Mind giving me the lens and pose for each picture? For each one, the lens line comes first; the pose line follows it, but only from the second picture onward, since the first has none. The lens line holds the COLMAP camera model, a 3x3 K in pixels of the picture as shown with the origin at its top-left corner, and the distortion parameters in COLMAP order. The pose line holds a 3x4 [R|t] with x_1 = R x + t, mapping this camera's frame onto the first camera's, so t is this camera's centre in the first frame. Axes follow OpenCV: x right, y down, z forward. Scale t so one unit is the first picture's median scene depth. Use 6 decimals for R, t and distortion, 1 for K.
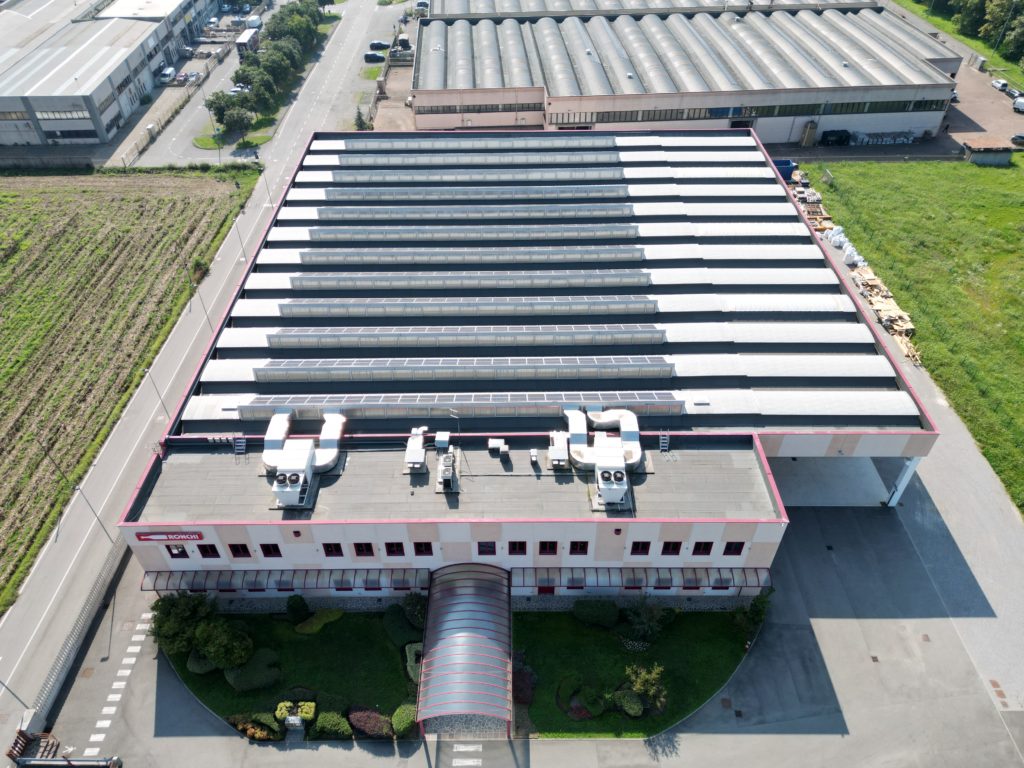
lens RADIAL K [[716.2, 0, 507.7], [0, 716.2, 382.0], [0, 0, 1]] dist [0.075858, -0.060182]
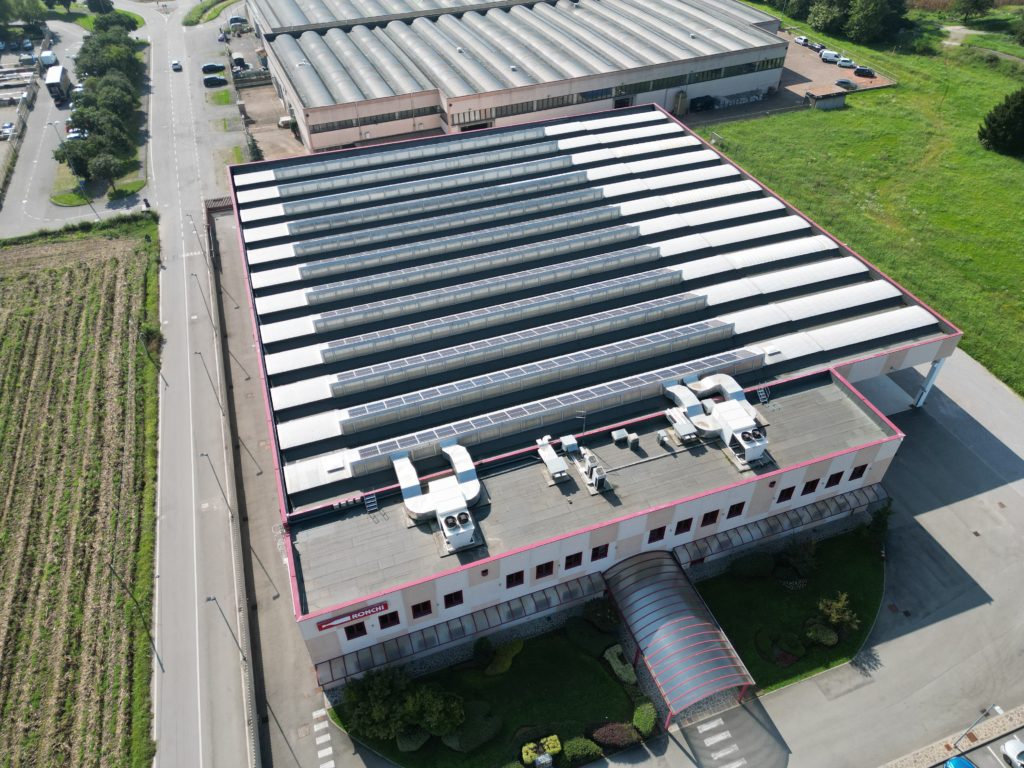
lens RADIAL K [[716.2, 0, 507.7], [0, 716.2, 382.0], [0, 0, 1]] dist [0.075858, -0.060182]
pose [[0.940989, -0.224576, 0.253190, -0.257577], [0.224433, 0.974033, 0.029843, -0.032784], [-0.253318, 0.028742, 0.966956, 0.038240]]
